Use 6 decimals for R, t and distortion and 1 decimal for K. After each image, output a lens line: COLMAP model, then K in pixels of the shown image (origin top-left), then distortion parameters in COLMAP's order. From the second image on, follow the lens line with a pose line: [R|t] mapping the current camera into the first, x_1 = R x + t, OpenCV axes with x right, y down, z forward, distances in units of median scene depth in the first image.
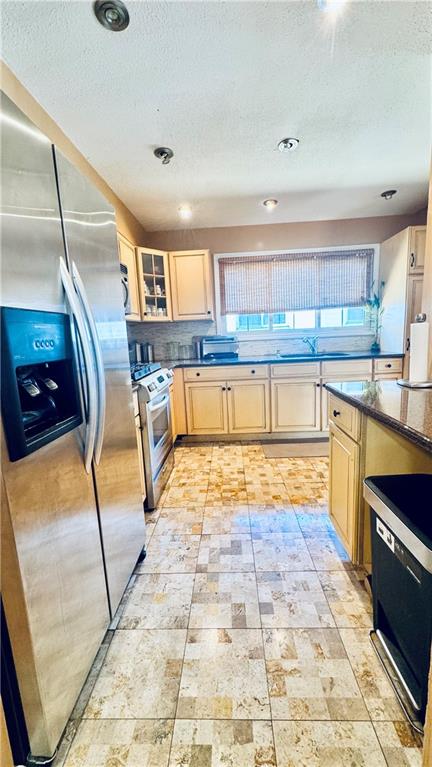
lens RADIAL K [[310.2, 0, 216.4], [0, 310.2, 384.1], [0, 0, 1]] dist [-0.001759, -0.000023]
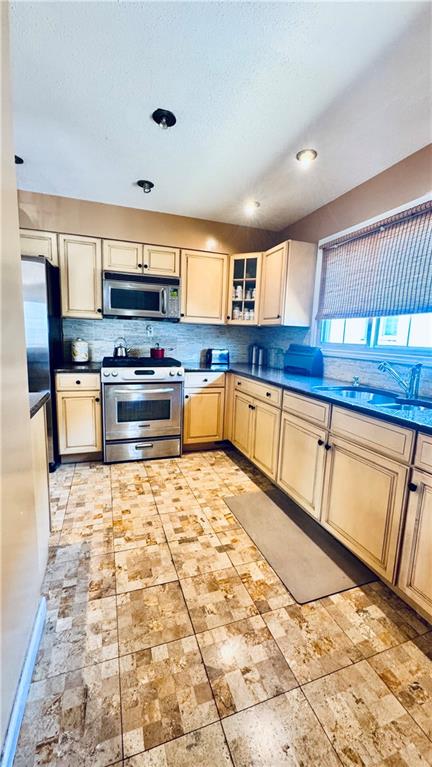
lens RADIAL K [[310.2, 0, 214.8], [0, 310.2, 383.2], [0, 0, 1]] dist [-0.001759, -0.000023]
pose [[0.364762, 0.200875, -0.909174, 0.840710], [-0.203296, 0.970074, 0.132767, -0.156005], [0.908636, 0.136403, 0.394683, 0.635548]]
